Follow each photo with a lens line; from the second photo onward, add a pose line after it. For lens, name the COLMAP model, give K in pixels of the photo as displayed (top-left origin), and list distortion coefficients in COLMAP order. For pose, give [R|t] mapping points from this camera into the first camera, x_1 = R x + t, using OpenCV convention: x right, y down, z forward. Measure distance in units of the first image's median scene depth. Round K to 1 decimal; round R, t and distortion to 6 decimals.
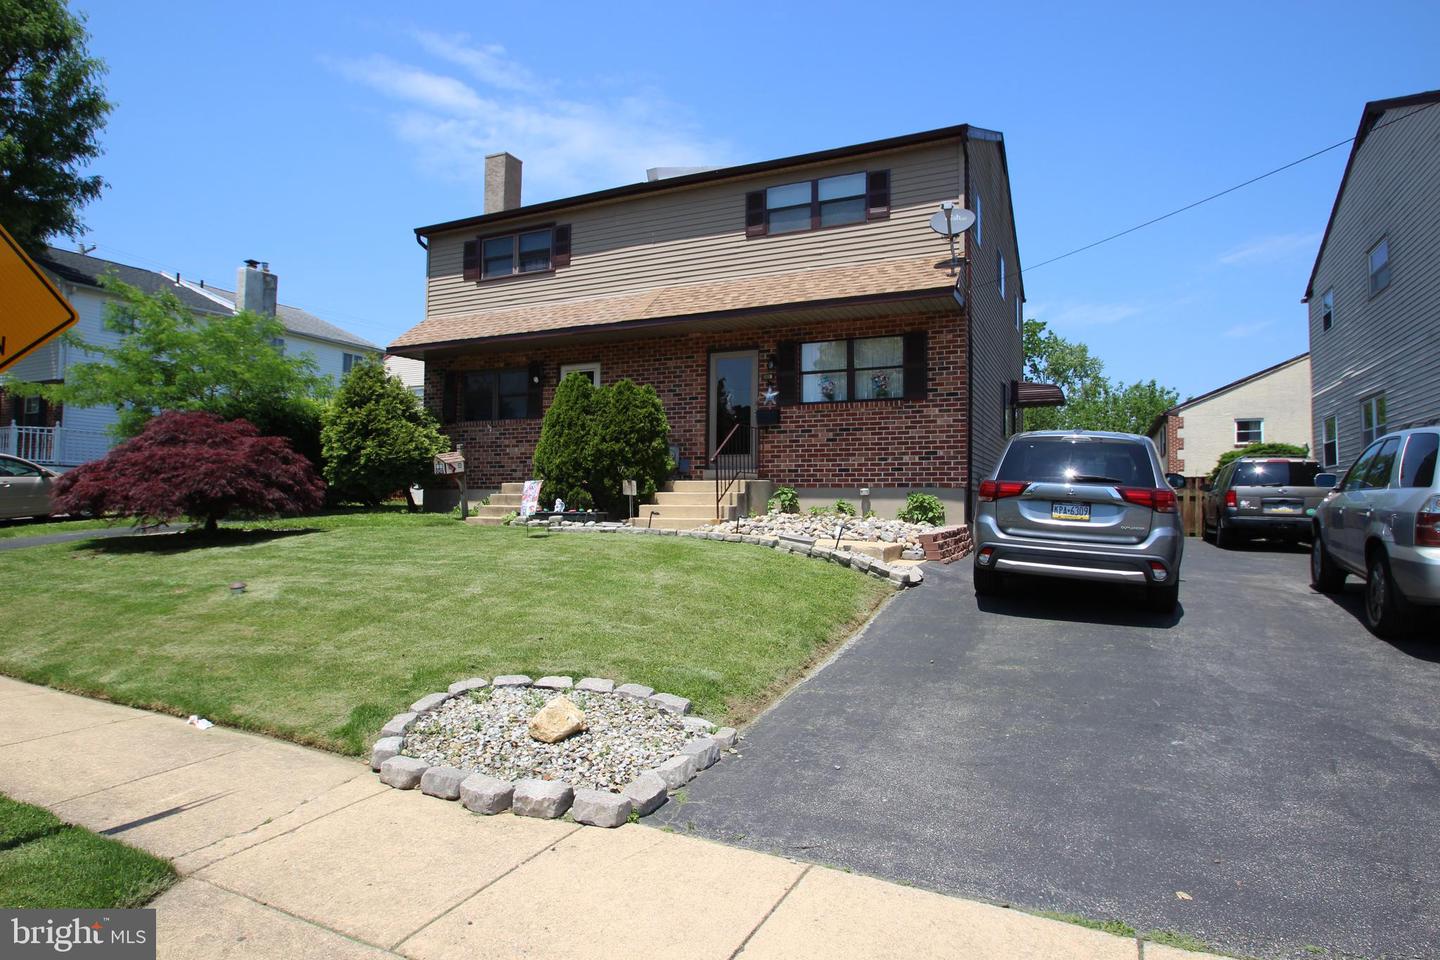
lens RADIAL K [[802.5, 0, 725.2], [0, 802.5, 470.2], [0, 0, 1]] dist [-0.016892, -0.000707]
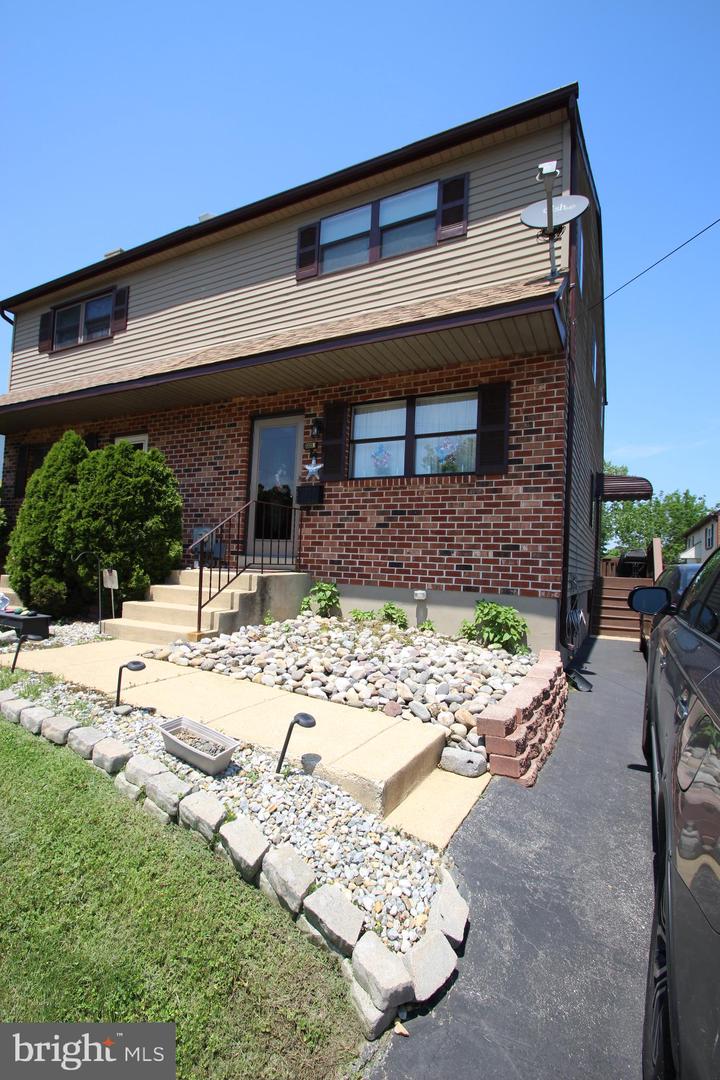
lens RADIAL K [[500.1, 0, 357.1], [0, 500.1, 541.2], [0, 0, 1]] dist [0.019942, -0.021050]
pose [[0.998057, 0.033124, -0.052765, 0.137349], [-0.033393, 0.999433, -0.004214, -0.019886], [0.052596, 0.005968, 0.998598, 0.522377]]
